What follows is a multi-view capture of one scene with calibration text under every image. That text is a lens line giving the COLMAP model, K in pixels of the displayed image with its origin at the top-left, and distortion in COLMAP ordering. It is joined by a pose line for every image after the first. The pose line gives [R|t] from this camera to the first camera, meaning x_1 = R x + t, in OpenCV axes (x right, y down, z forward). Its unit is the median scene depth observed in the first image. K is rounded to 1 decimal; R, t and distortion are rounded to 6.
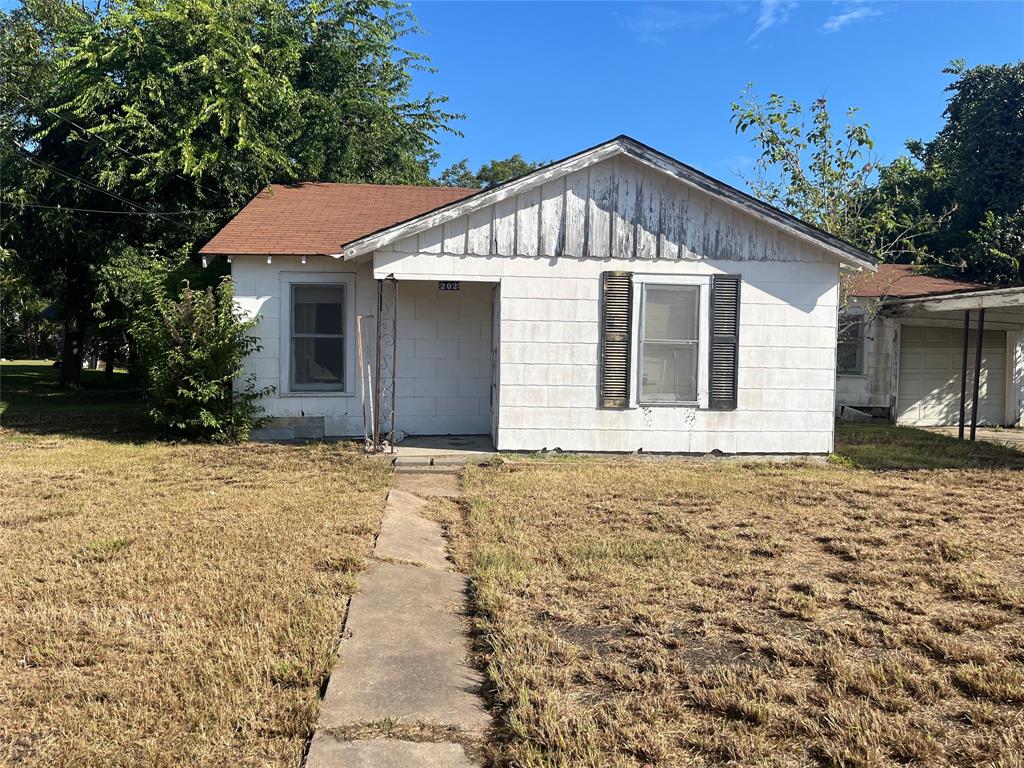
lens RADIAL K [[777.7, 0, 513.1], [0, 777.7, 376.1], [0, 0, 1]] dist [0.072455, -0.092288]
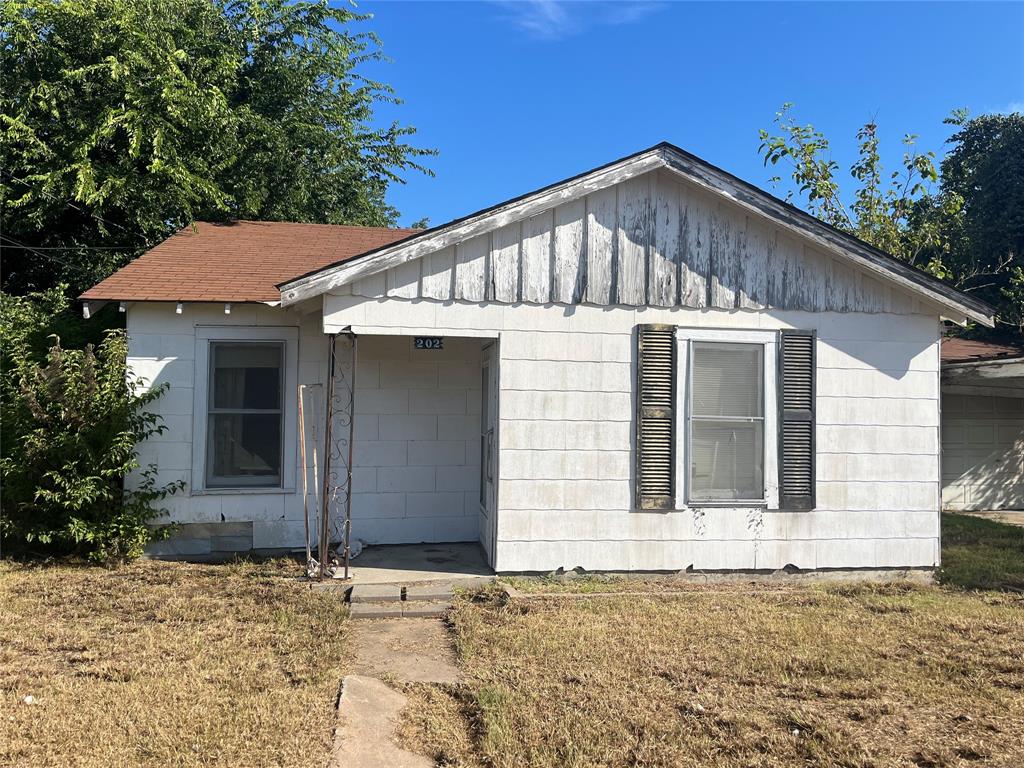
lens RADIAL K [[777.7, 0, 515.2], [0, 777.7, 386.3], [0, 0, 1]] dist [0.072455, -0.092288]
pose [[0.998181, -0.000854, 0.060289, -0.042598], [0.005043, 0.997578, -0.069373, -0.023474], [-0.060084, 0.069551, 0.995767, 0.258526]]
